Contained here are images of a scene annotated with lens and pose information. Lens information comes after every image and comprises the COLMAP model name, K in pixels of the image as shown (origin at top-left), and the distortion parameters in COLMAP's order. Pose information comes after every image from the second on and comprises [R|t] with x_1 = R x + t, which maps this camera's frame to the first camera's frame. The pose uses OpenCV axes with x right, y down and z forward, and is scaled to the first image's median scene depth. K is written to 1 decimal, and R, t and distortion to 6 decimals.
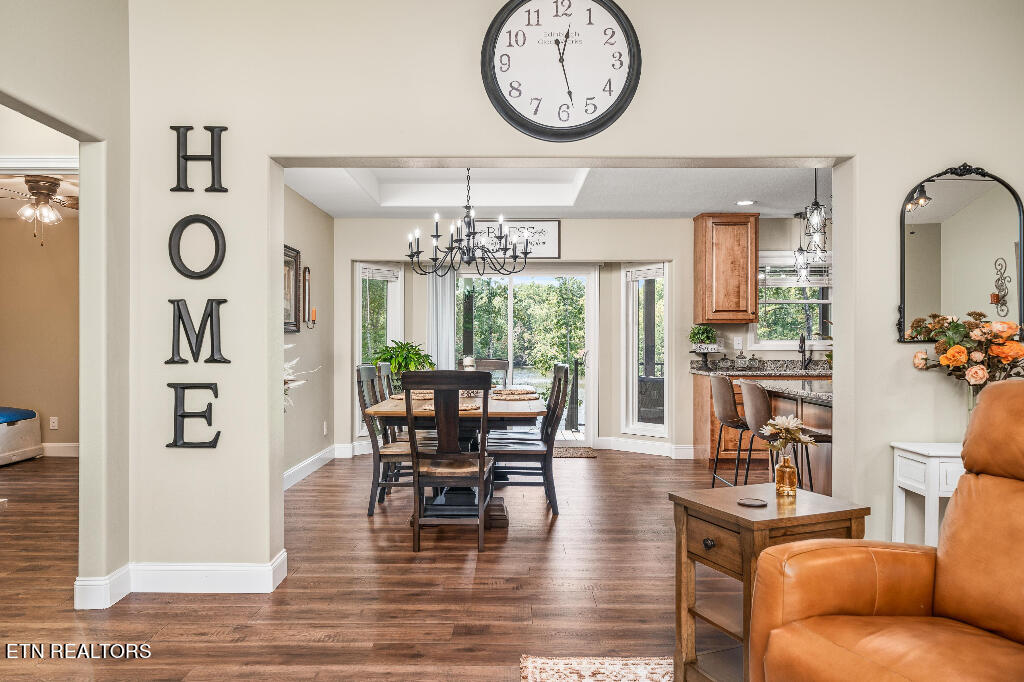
lens RADIAL K [[693.3, 0, 510.8], [0, 693.3, 340.6], [0, 0, 1]] dist [-0.000924, 0.000185]
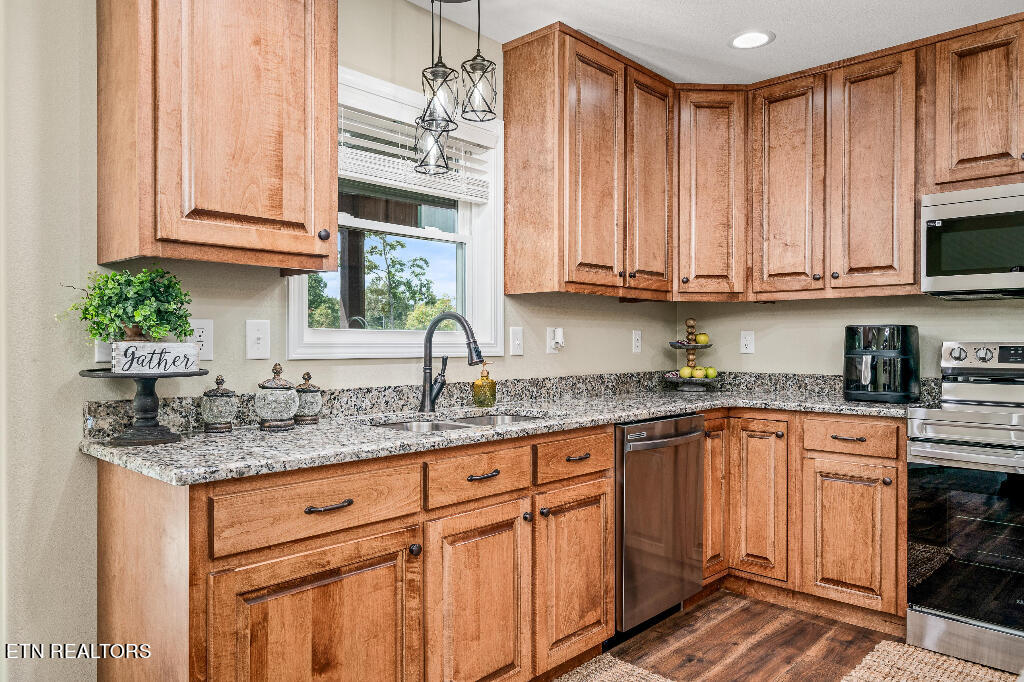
lens RADIAL K [[693.3, 0, 509.6], [0, 693.3, 345.0], [0, 0, 1]] dist [-0.000924, 0.000185]
pose [[0.695304, -0.006669, 0.718685, 0.185112], [0.007369, 0.999971, 0.002150, 0.006464], [-0.718678, 0.003801, 0.695332, 0.712651]]
